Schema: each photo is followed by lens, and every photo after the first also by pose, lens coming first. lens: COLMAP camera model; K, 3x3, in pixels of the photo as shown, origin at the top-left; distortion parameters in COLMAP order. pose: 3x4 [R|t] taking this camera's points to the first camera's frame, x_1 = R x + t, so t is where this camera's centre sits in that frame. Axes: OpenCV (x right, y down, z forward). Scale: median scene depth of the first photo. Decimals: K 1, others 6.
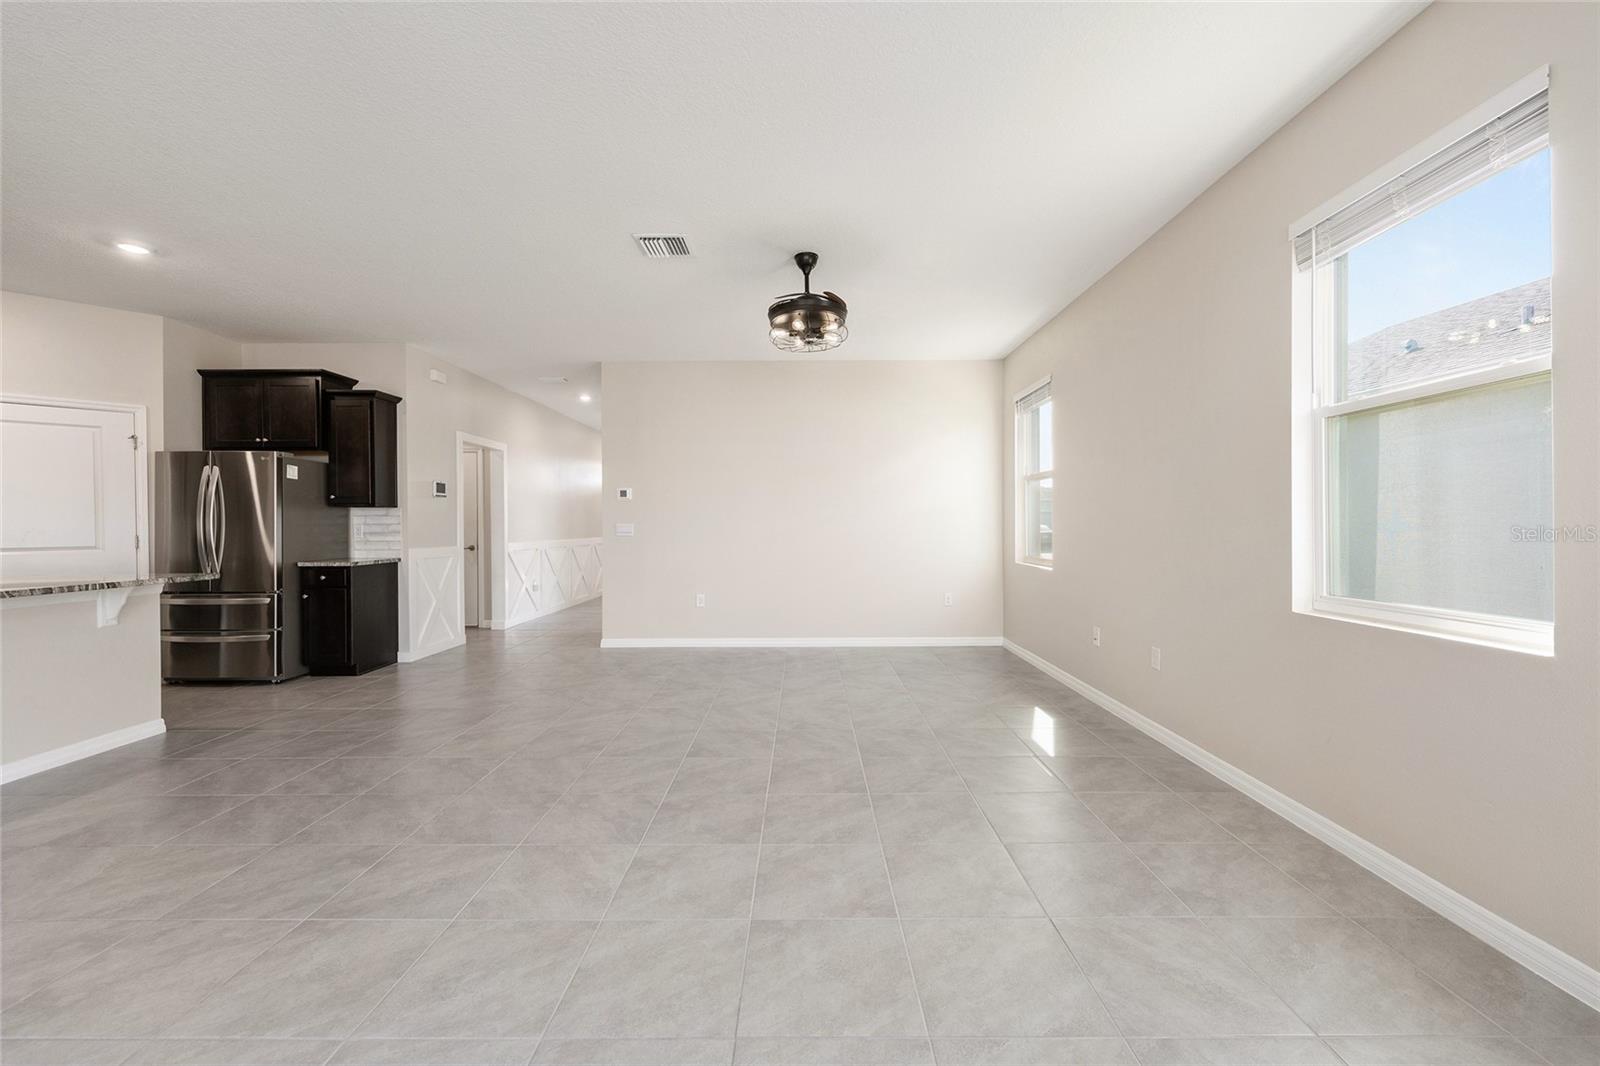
lens RADIAL K [[639.7, 0, 802.9], [0, 639.7, 527.6], [0, 0, 1]] dist [-0.001442, -0.000066]
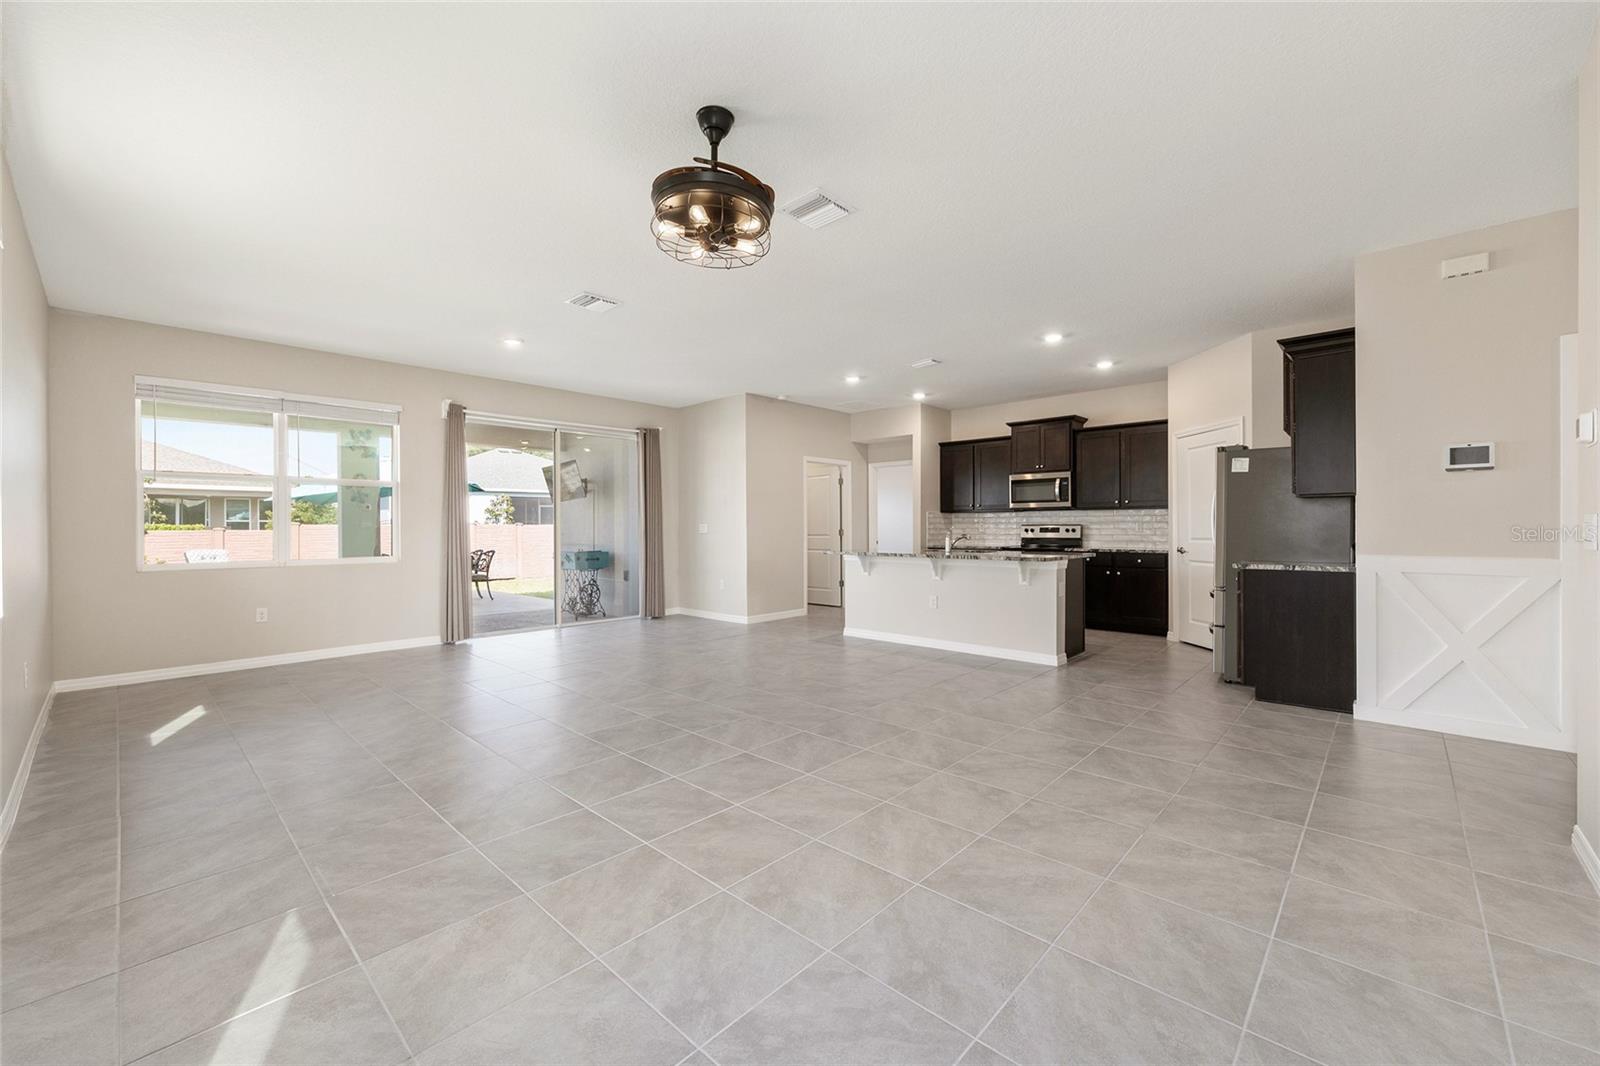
lens RADIAL K [[639.7, 0, 802.9], [0, 639.7, 527.6], [0, 0, 1]] dist [-0.001442, -0.000066]
pose [[-0.681223, 0.008160, -0.732030, 0.445951], [0.005014, 0.999966, 0.006481, -0.005332], [0.732059, 0.000744, -0.681241, 1.573527]]
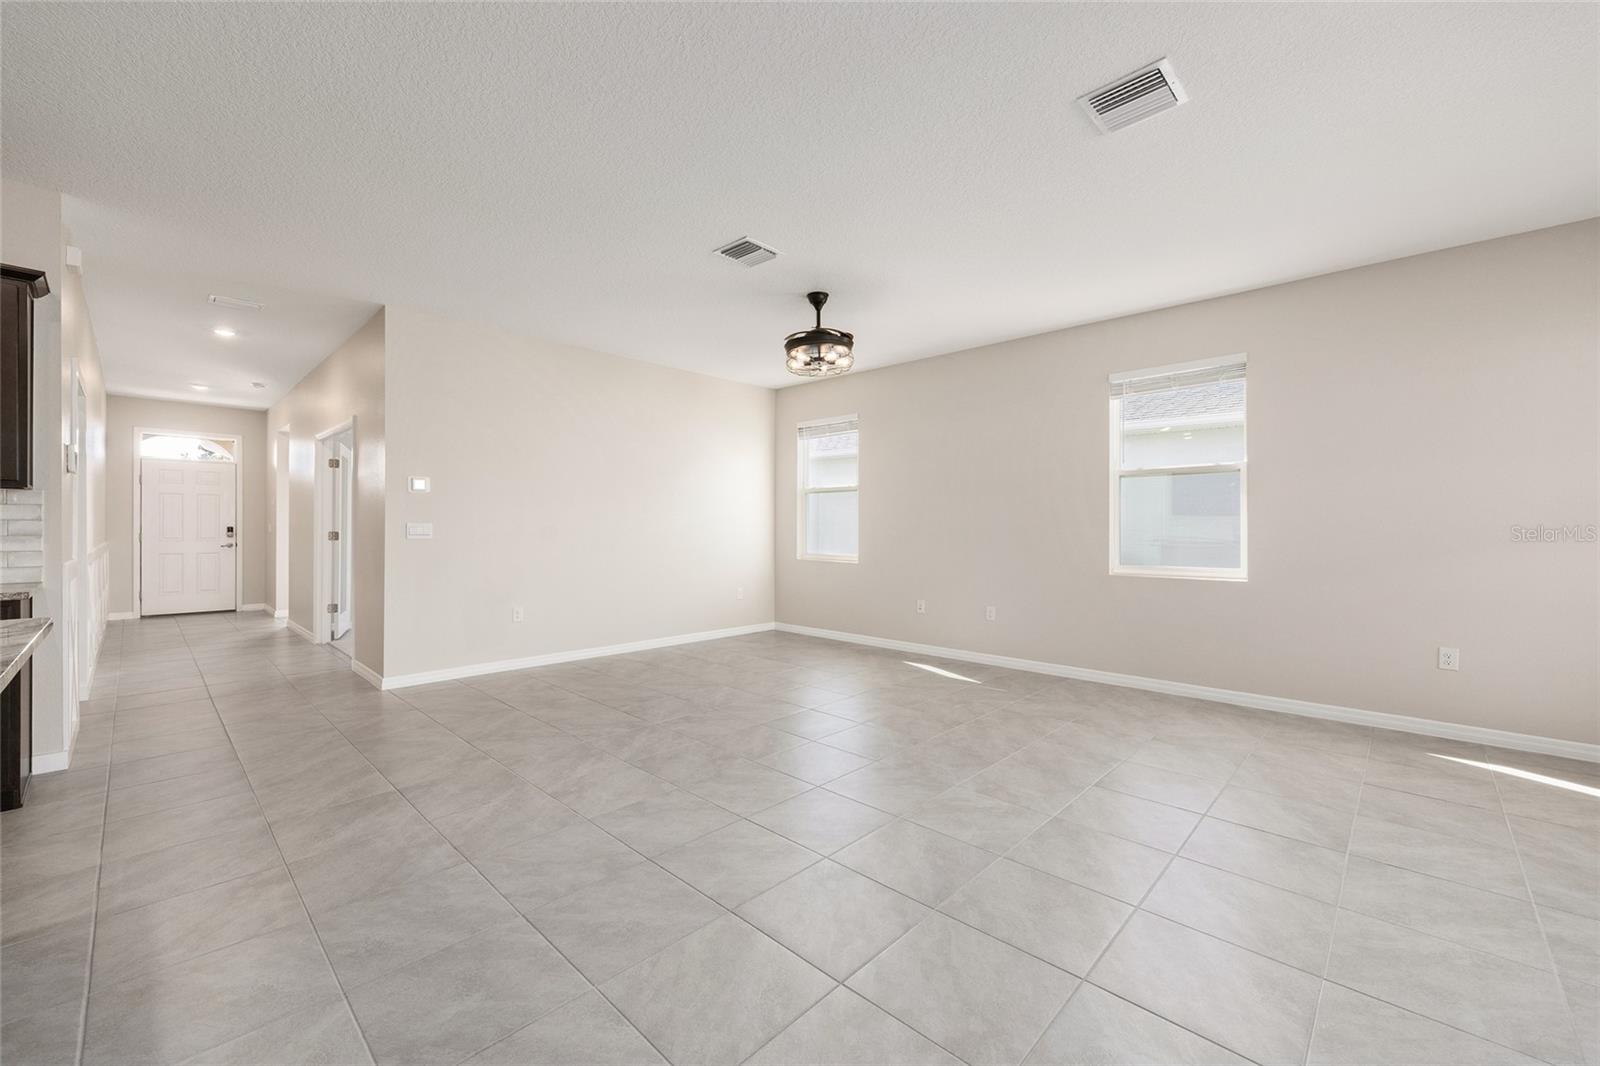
lens RADIAL K [[639.7, 0, 802.9], [0, 639.7, 527.6], [0, 0, 1]] dist [-0.001442, -0.000066]
pose [[0.689310, 0.006731, 0.724435, -0.879942], [-0.003399, 0.999976, -0.006057, 0.002939], [-0.724458, 0.001713, 0.689317, 0.232894]]
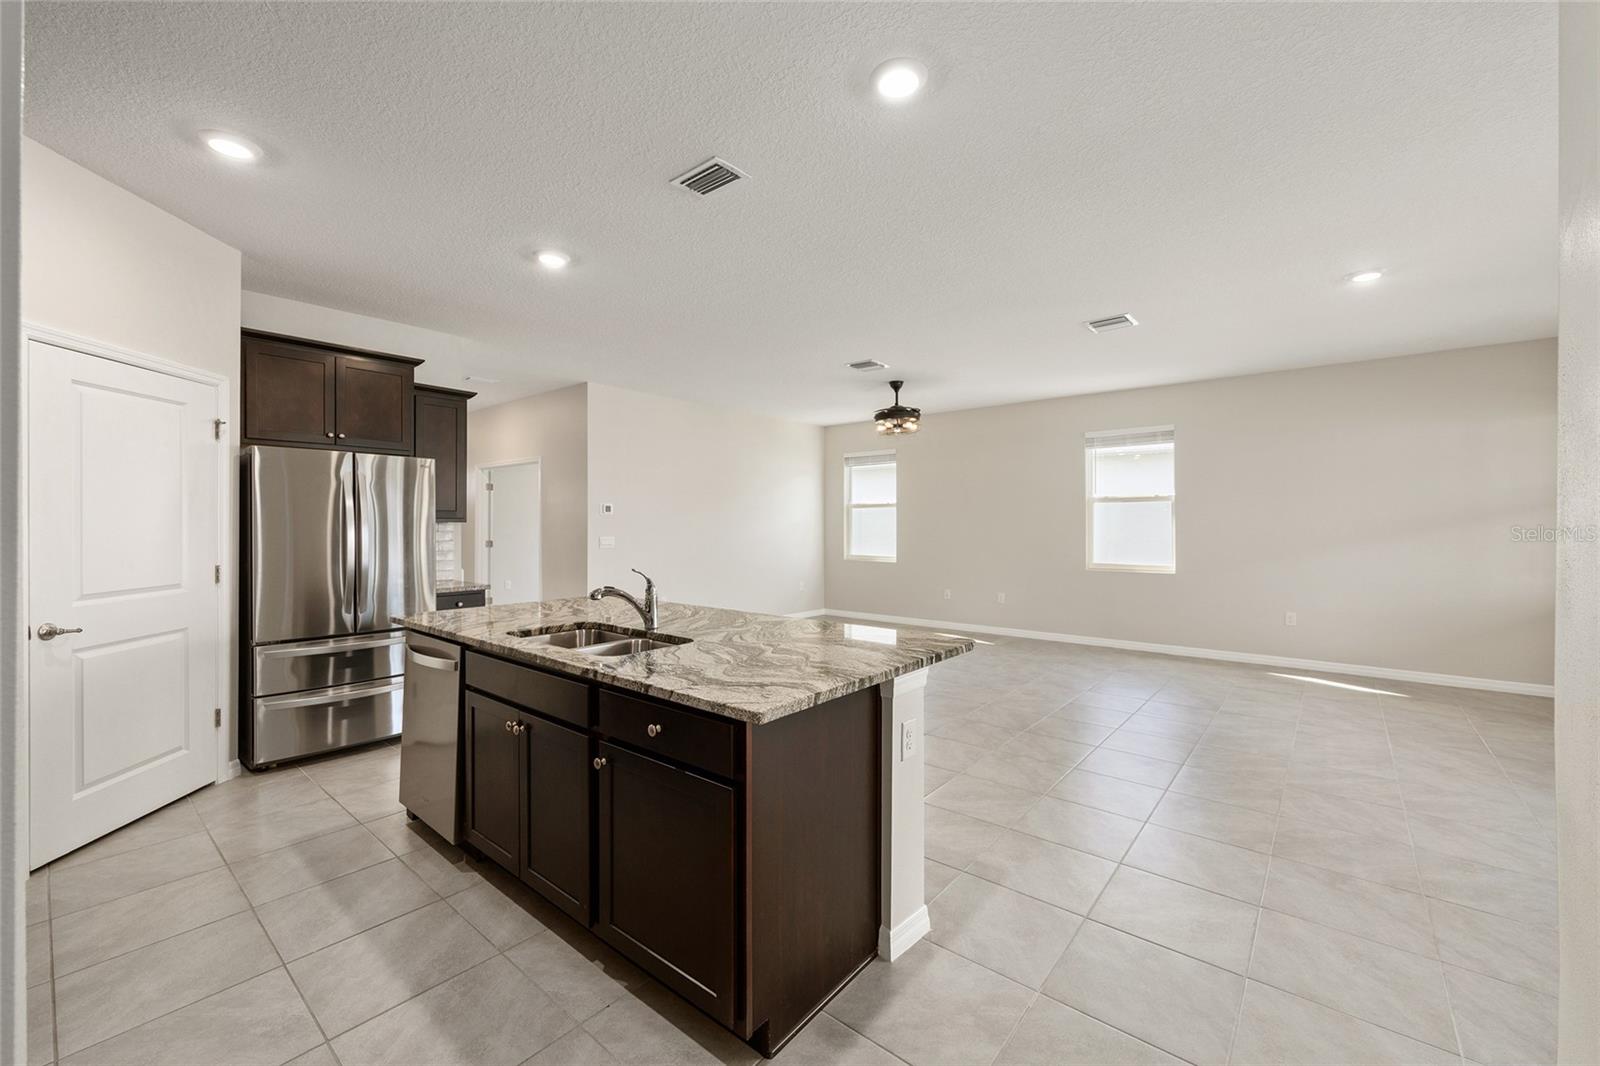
lens RADIAL K [[642.5, 0, 804.8], [0, 642.5, 521.8], [0, 0, 1]] dist [-0.001327, -0.000153]
pose [[0.637847, 0.007838, 0.770123, -1.528067], [-0.000131, 0.999949, -0.010069, -0.035432], [-0.770163, 0.006322, 0.637816, 0.099085]]
